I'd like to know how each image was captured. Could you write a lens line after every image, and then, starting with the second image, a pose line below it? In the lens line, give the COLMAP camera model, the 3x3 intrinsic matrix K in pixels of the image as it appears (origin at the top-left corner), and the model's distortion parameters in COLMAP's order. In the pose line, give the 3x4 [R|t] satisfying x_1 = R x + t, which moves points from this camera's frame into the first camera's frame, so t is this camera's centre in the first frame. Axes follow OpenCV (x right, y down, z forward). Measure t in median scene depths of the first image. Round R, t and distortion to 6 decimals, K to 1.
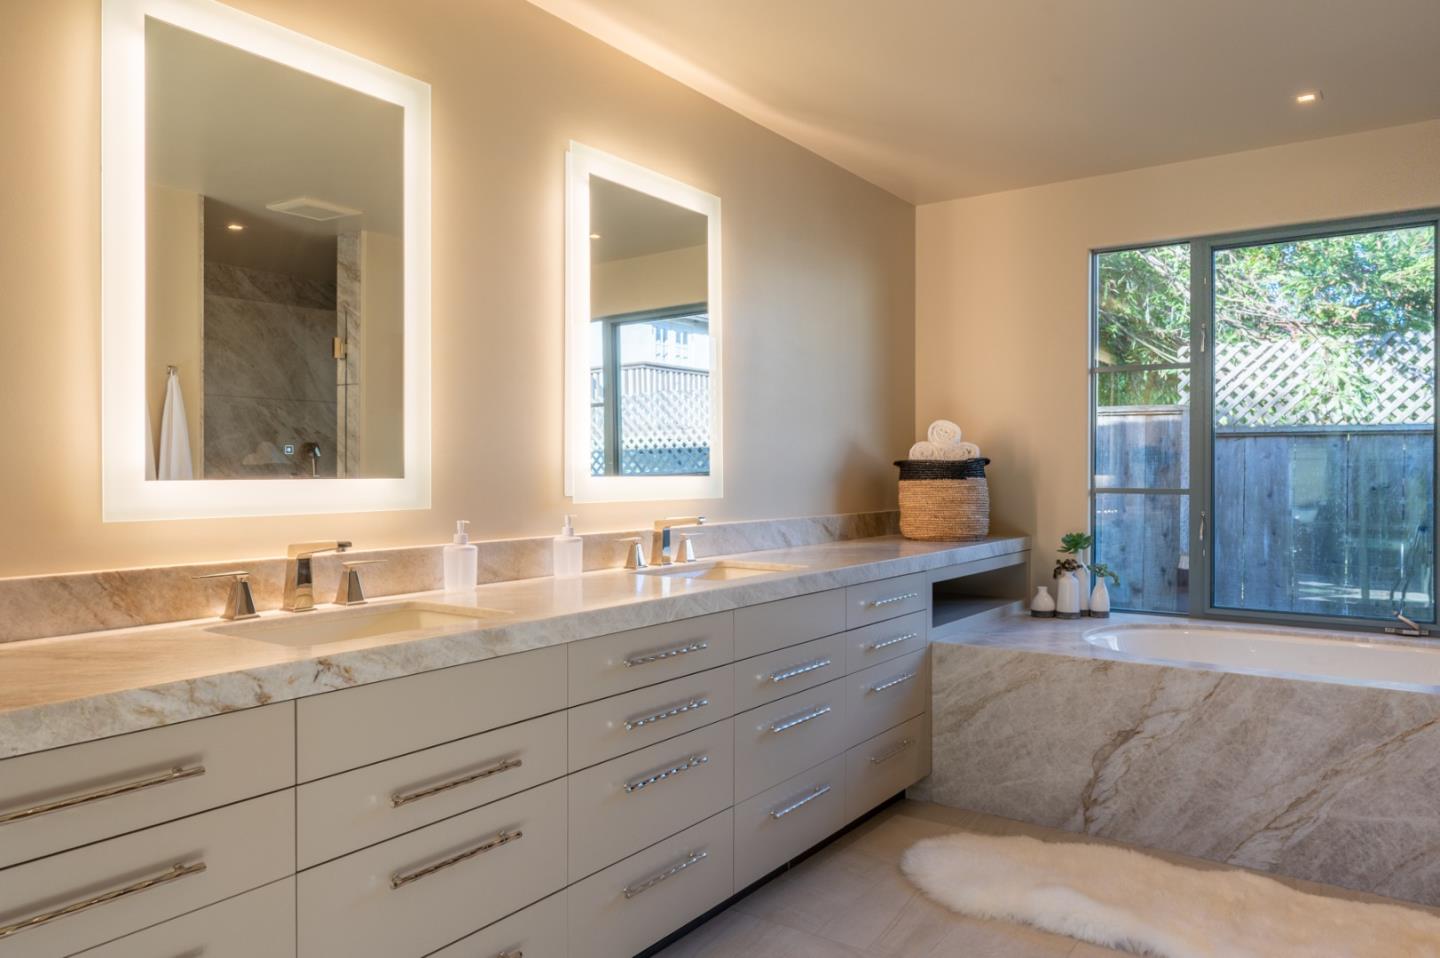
lens RADIAL K [[815.3, 0, 720.0], [0, 815.3, 479.0], [0, 0, 1]] dist [0.004702, -0.002807]
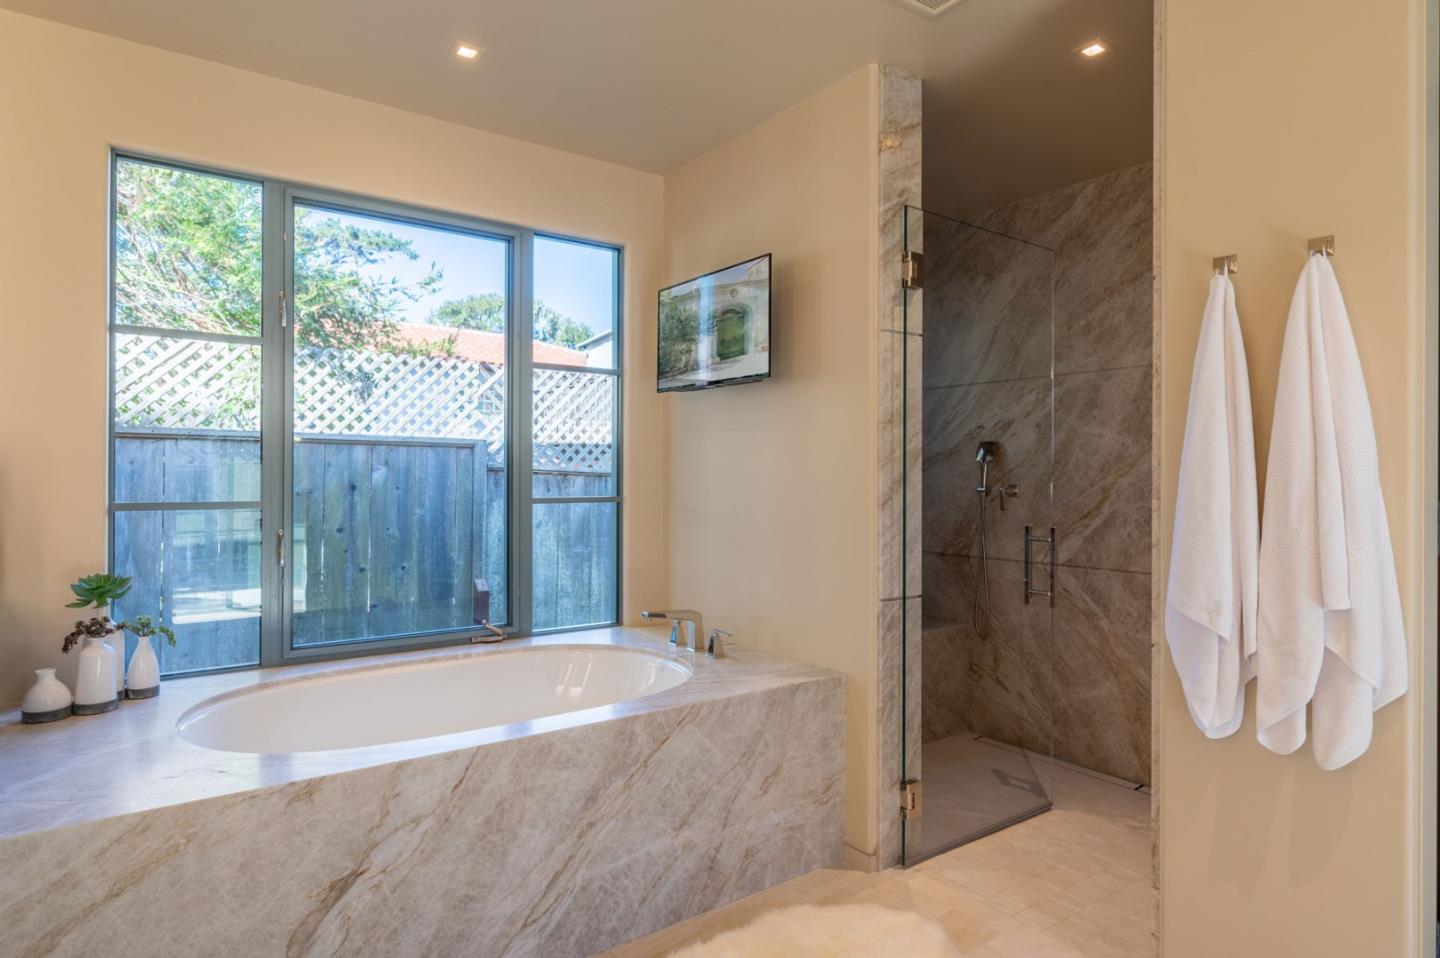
lens RADIAL K [[815.3, 0, 720.0], [0, 815.3, 479.0], [0, 0, 1]] dist [0.004702, -0.002807]
pose [[0.328726, -0.001788, 0.944424, -0.019544], [0.007837, 0.999969, -0.000834, -0.007692], [-0.944393, 0.007676, 0.328730, 0.501147]]
